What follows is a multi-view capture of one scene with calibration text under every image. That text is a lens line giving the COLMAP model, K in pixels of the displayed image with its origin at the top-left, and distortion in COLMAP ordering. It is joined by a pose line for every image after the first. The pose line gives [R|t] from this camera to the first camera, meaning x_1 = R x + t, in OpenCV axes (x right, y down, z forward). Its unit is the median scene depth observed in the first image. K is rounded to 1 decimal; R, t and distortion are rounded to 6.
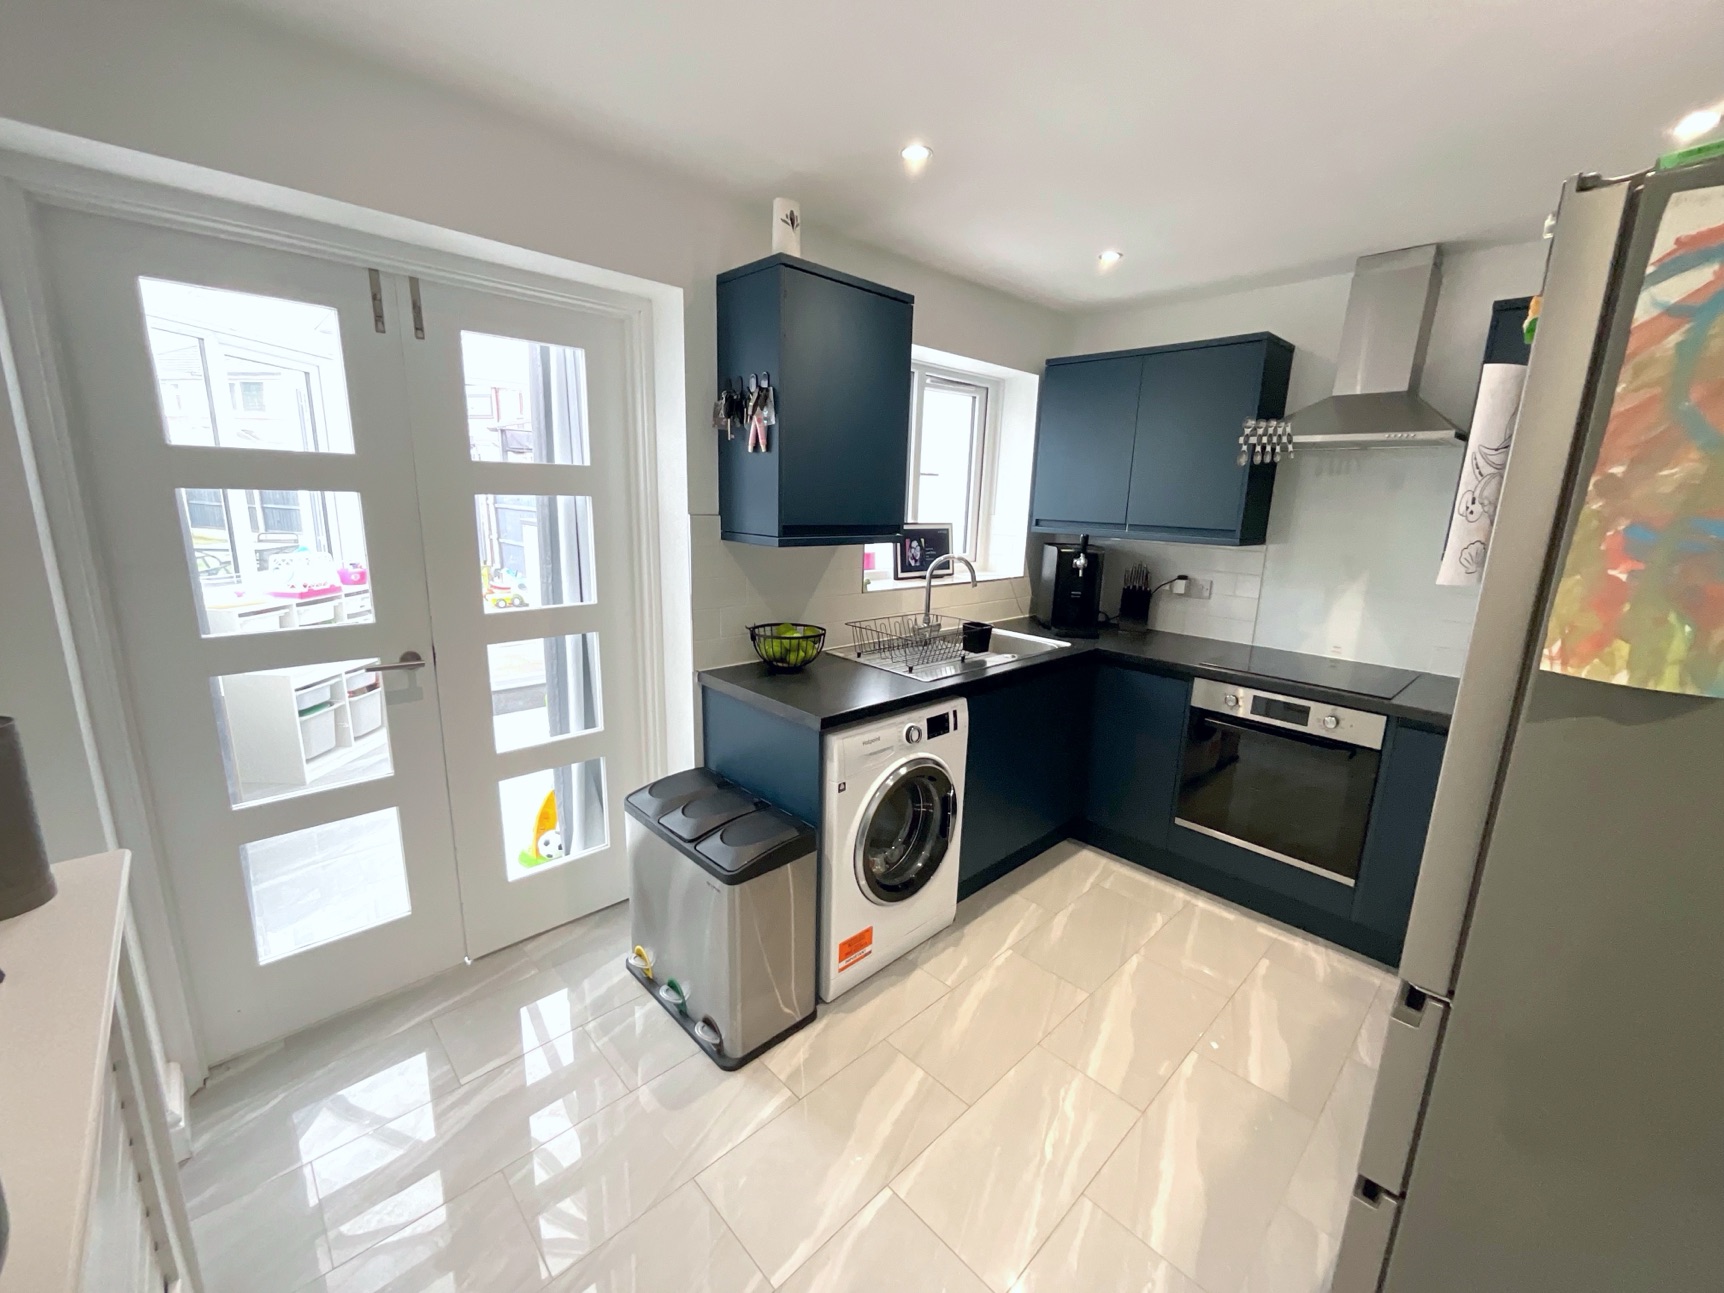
lens RADIAL K [[711.8, 0, 868.4], [0, 711.8, 644.3], [0, 0, 1]] dist [0.015015, 0.000173]
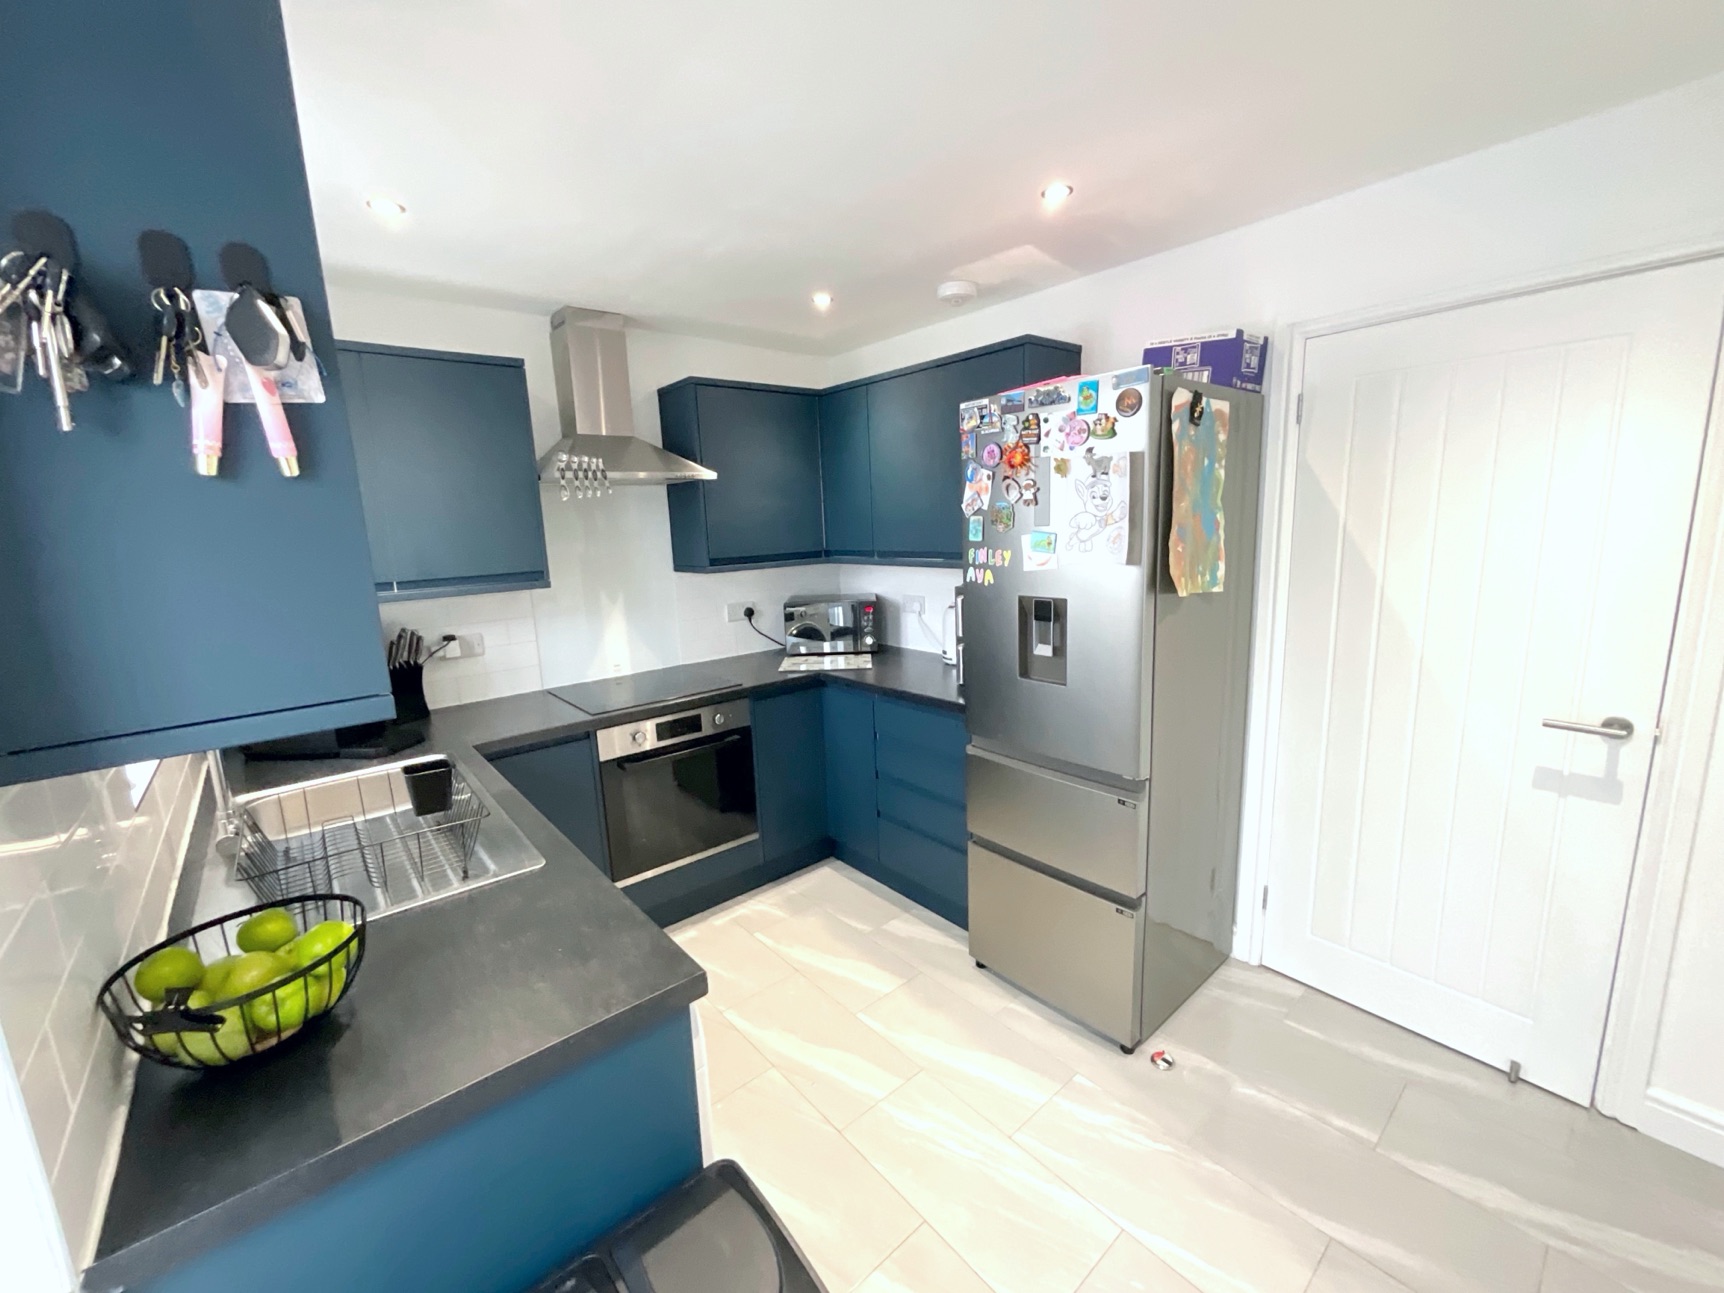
lens RADIAL K [[701.5, 0, 862.0], [0, 701.5, 646.5], [0, 0, 1]] dist [-0.000506, 0.000300]
pose [[0.063969, -0.212302, 0.975108, -0.406929], [0.248977, 0.949606, 0.190416, -0.154784], [-0.966395, 0.230599, 0.113603, 0.592193]]
